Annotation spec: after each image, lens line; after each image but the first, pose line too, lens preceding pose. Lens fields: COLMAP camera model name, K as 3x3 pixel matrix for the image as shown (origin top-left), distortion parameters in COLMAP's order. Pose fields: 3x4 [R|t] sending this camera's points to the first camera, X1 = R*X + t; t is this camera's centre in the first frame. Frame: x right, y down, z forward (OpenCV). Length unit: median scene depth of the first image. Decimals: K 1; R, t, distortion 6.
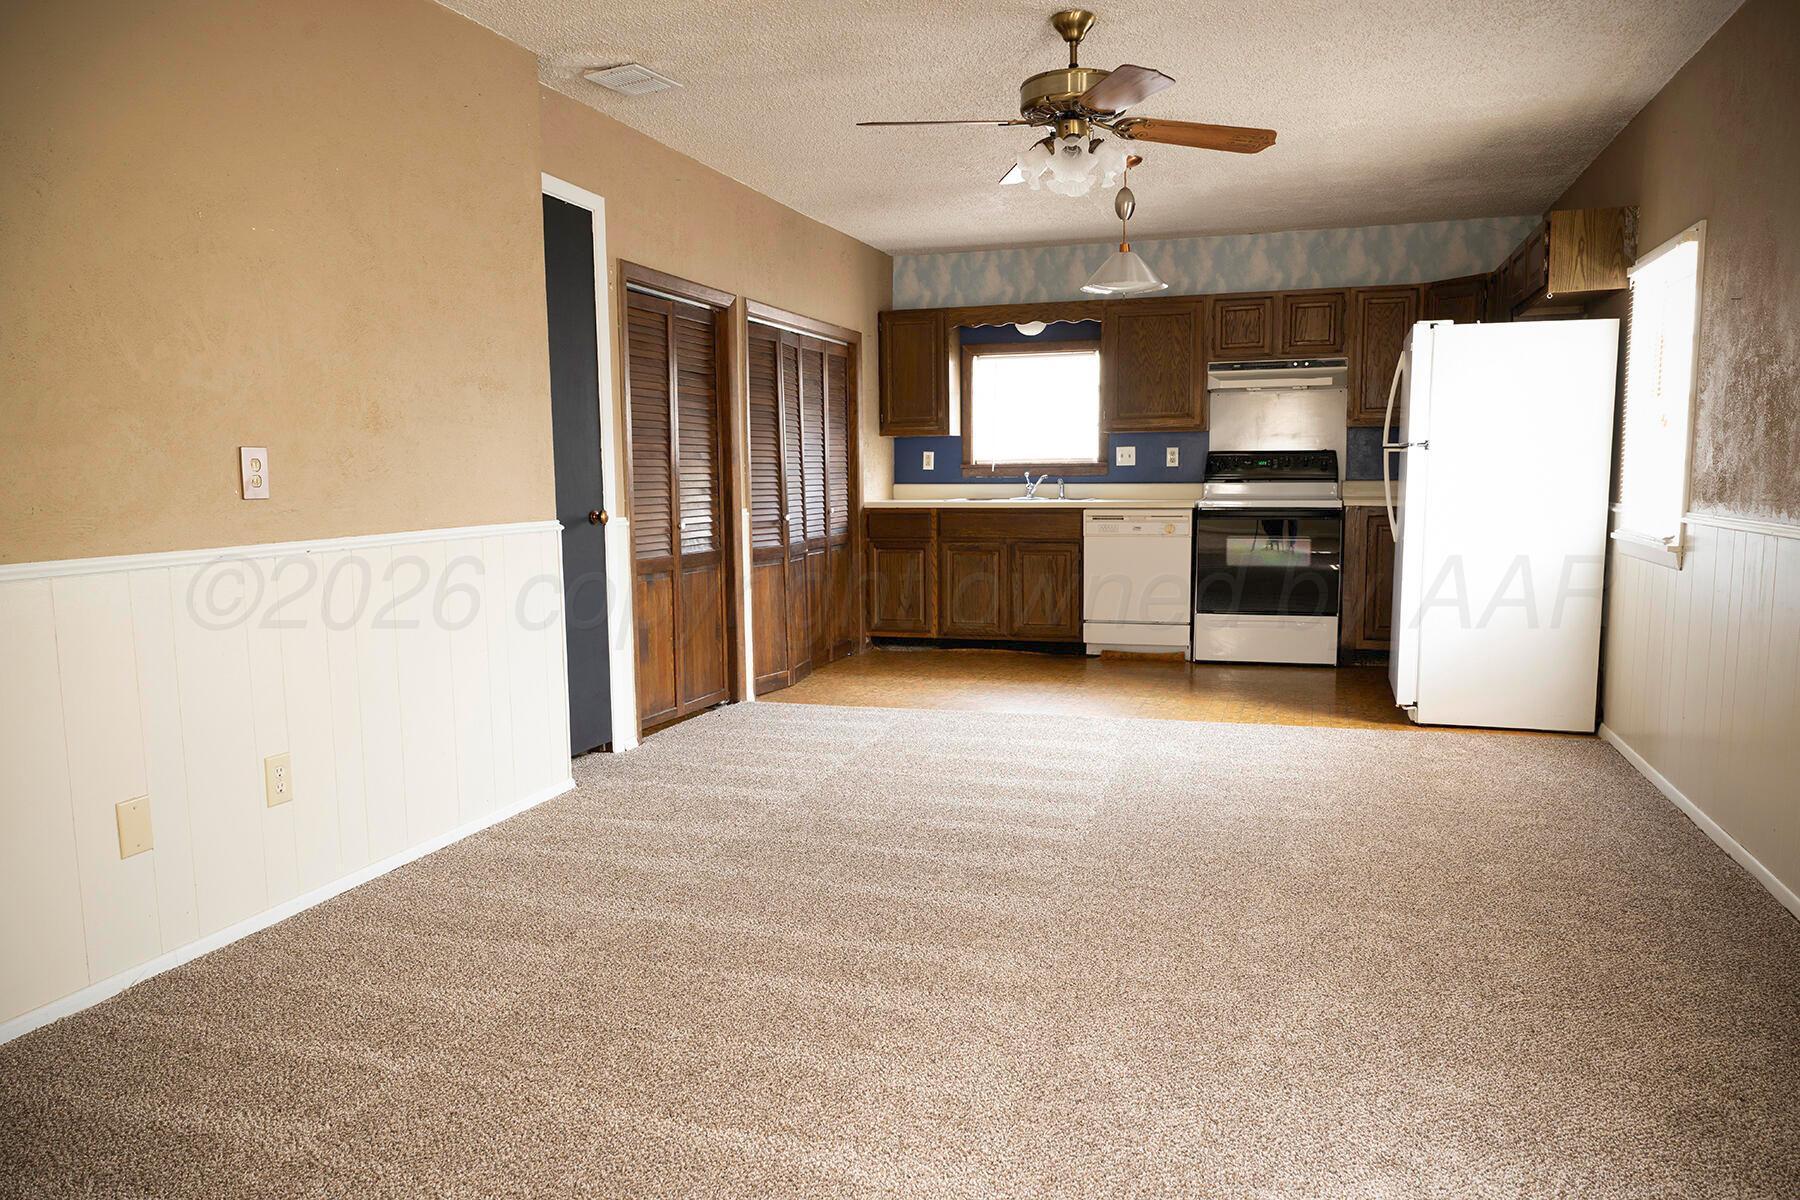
lens RADIAL K [[1293.9, 0, 900.0], [0, 1293.9, 600.0], [0, 0, 1]] dist [-0.002355, 0.000234]
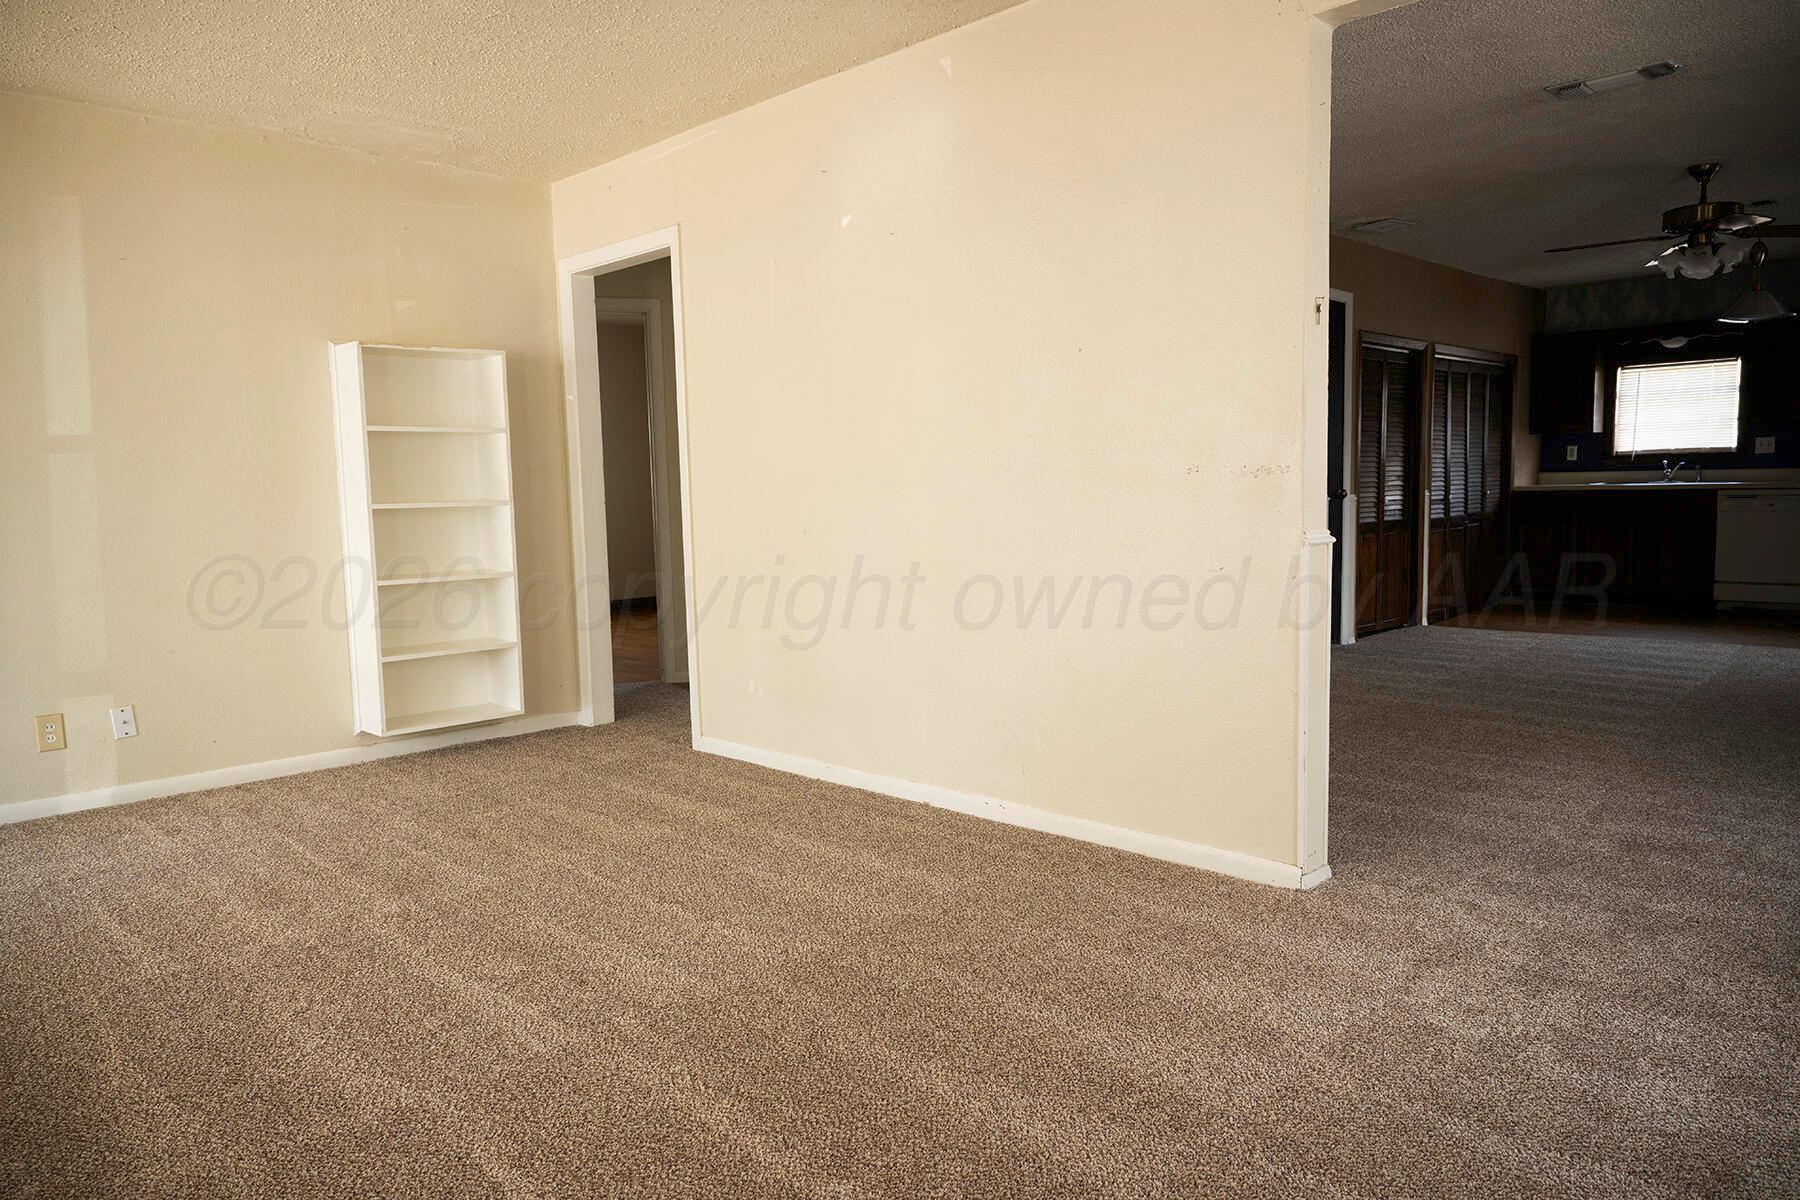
lens RADIAL K [[1182.2, 0, 900.0], [0, 1182.2, 600.0], [0, 0, 1]] dist [0.008368, -0.004793]
pose [[0.886950, 0.035093, -0.460531, -0.027328], [-0.029707, 0.999379, 0.018940, 0.039958], [0.460910, -0.003117, 0.887442, -0.396218]]
